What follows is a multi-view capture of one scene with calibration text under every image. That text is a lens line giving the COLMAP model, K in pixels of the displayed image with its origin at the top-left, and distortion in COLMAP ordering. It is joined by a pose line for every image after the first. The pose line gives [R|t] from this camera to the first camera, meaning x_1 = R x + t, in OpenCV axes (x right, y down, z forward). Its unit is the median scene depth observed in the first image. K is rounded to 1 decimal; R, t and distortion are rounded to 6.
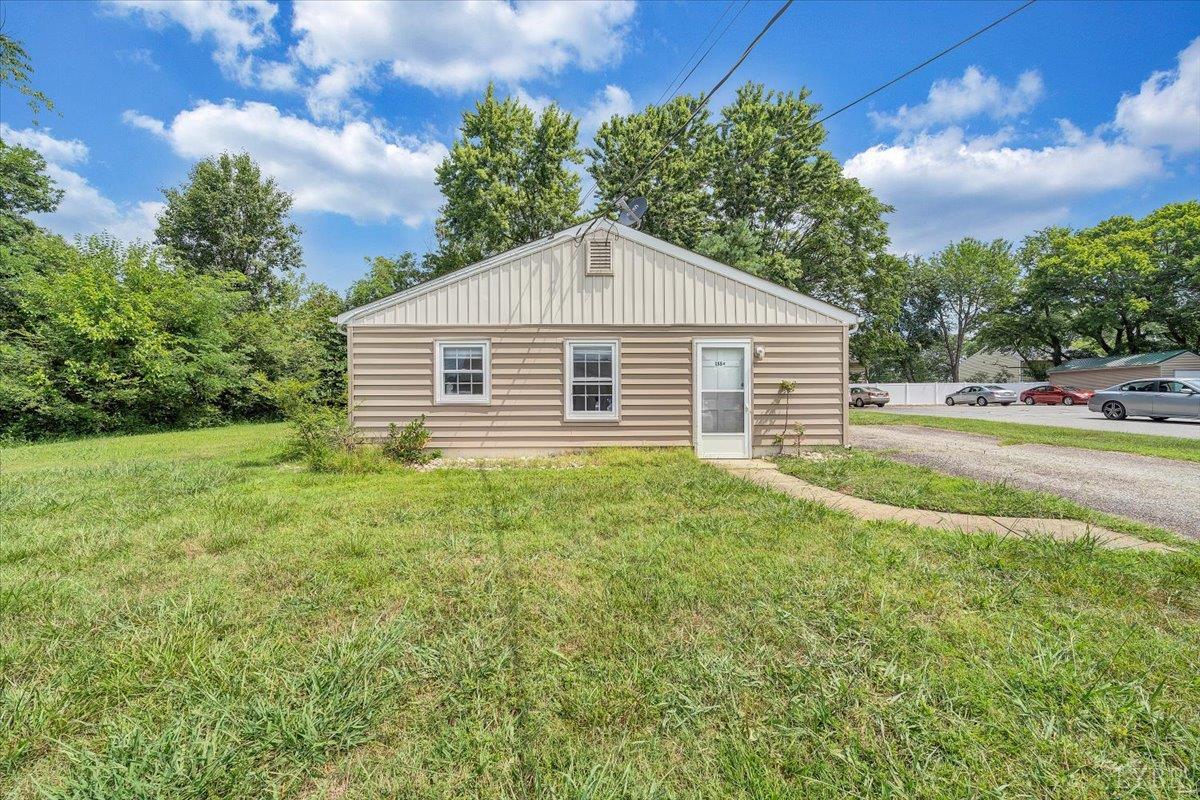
lens RADIAL K [[455.0, 0, 592.3], [0, 455.0, 389.5], [0, 0, 1]] dist [-0.000314, 0.000221]
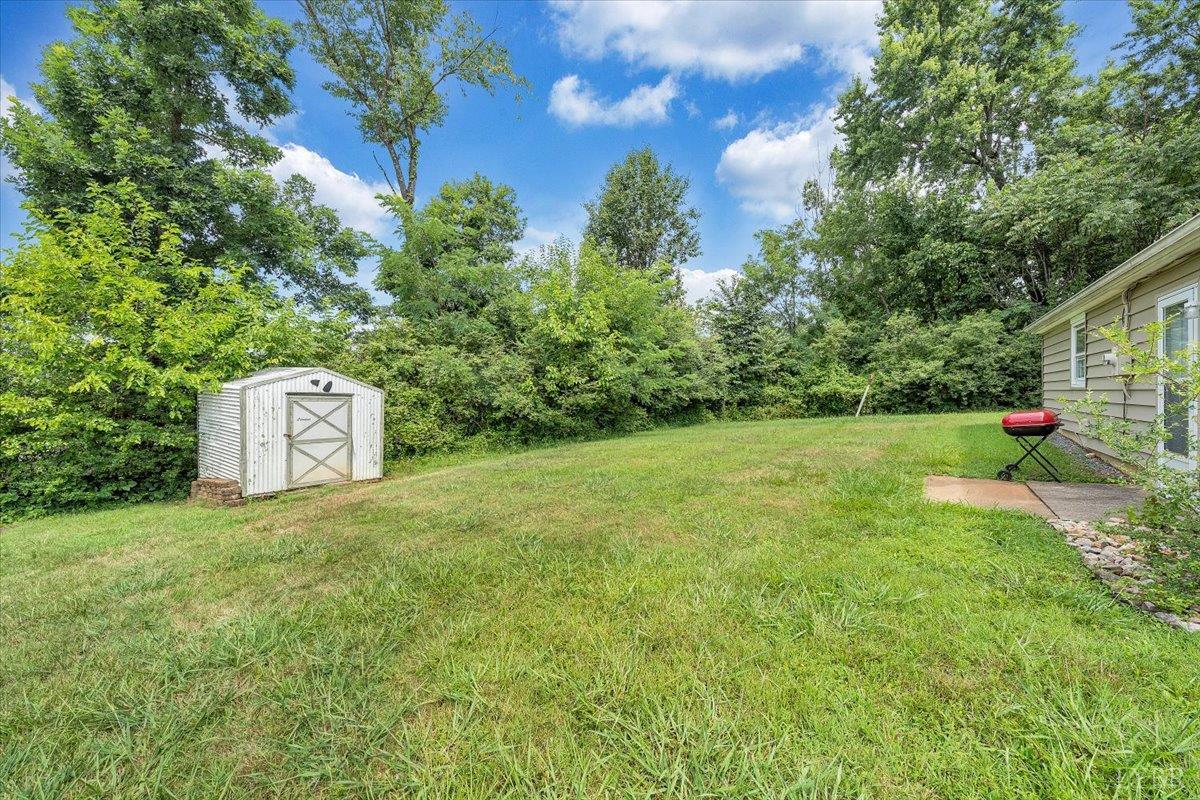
lens RADIAL K [[455.0, 0, 606.2], [0, 455.0, 404.3], [0, 0, 1]] dist [-0.000314, 0.000221]
pose [[0.788489, -0.014698, -0.614873, -0.731390], [0.039148, 0.998887, 0.026325, -0.003771], [0.613802, -0.044828, 0.788186, 0.486950]]
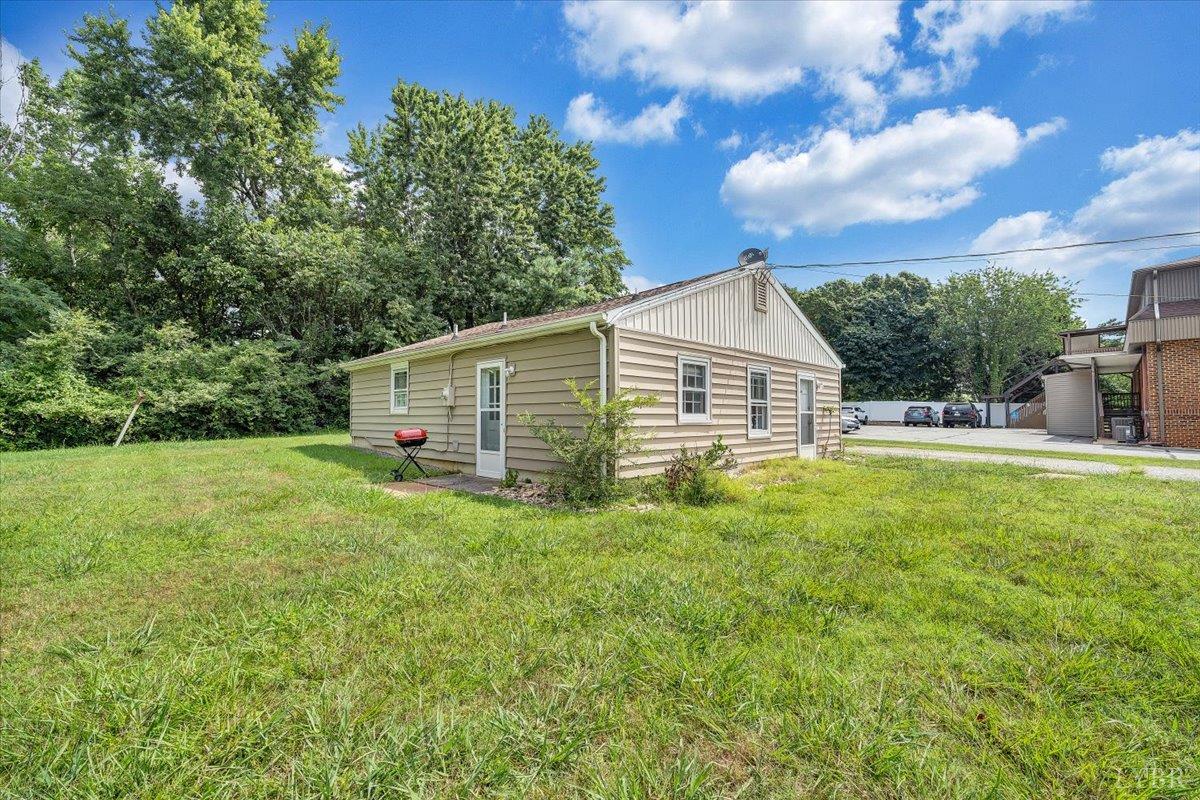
lens RADIAL K [[503.4, 0, 601.1], [0, 503.4, 400.6], [0, 0, 1]] dist [-0.000402, -0.000017]
pose [[0.707156, 0.026628, 0.706556, -1.167155], [-0.014766, 0.999629, -0.022894, 0.010866], [-0.706904, 0.005756, 0.707286, 0.387876]]
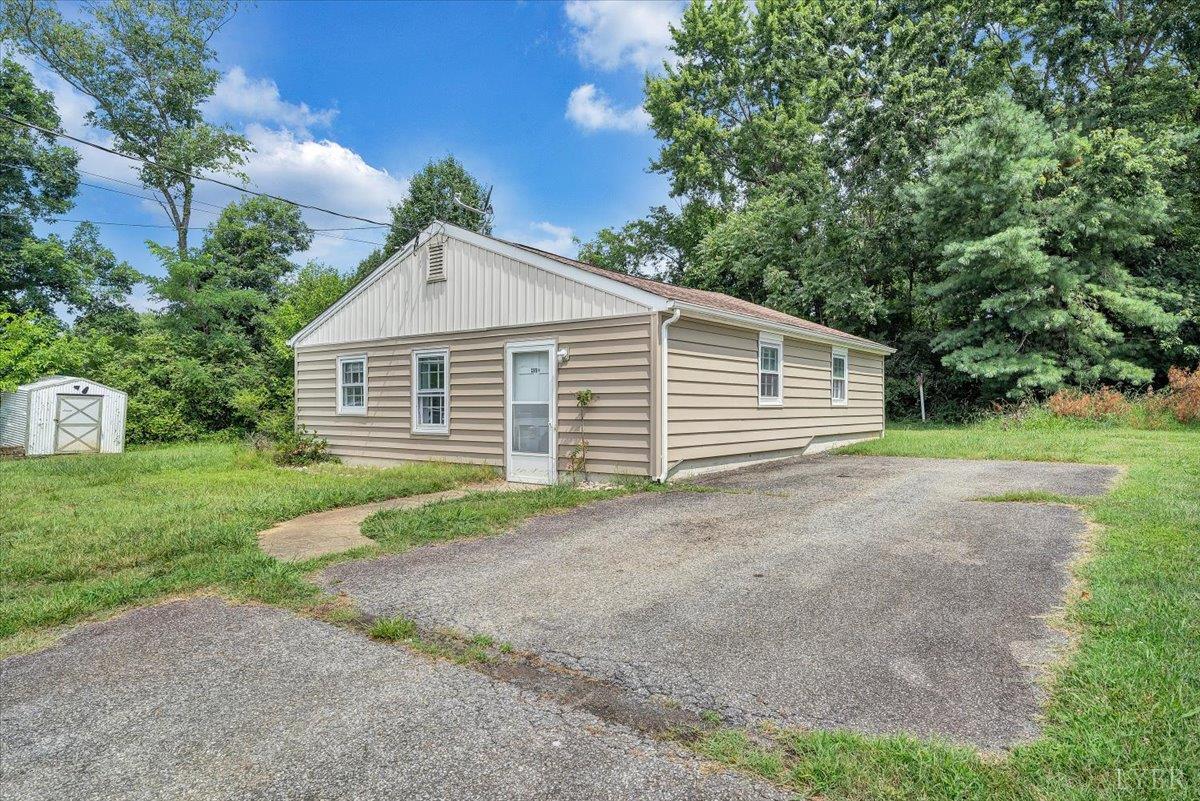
lens RADIAL K [[694.7, 0, 598.6], [0, 694.7, 380.7], [0, 0, 1]] dist [0.001184, 0.000494]
pose [[0.791200, -0.018764, -0.611270, 1.175096], [0.009753, 0.999789, -0.018066, -0.013331], [0.611480, 0.008332, 0.791216, 0.056041]]
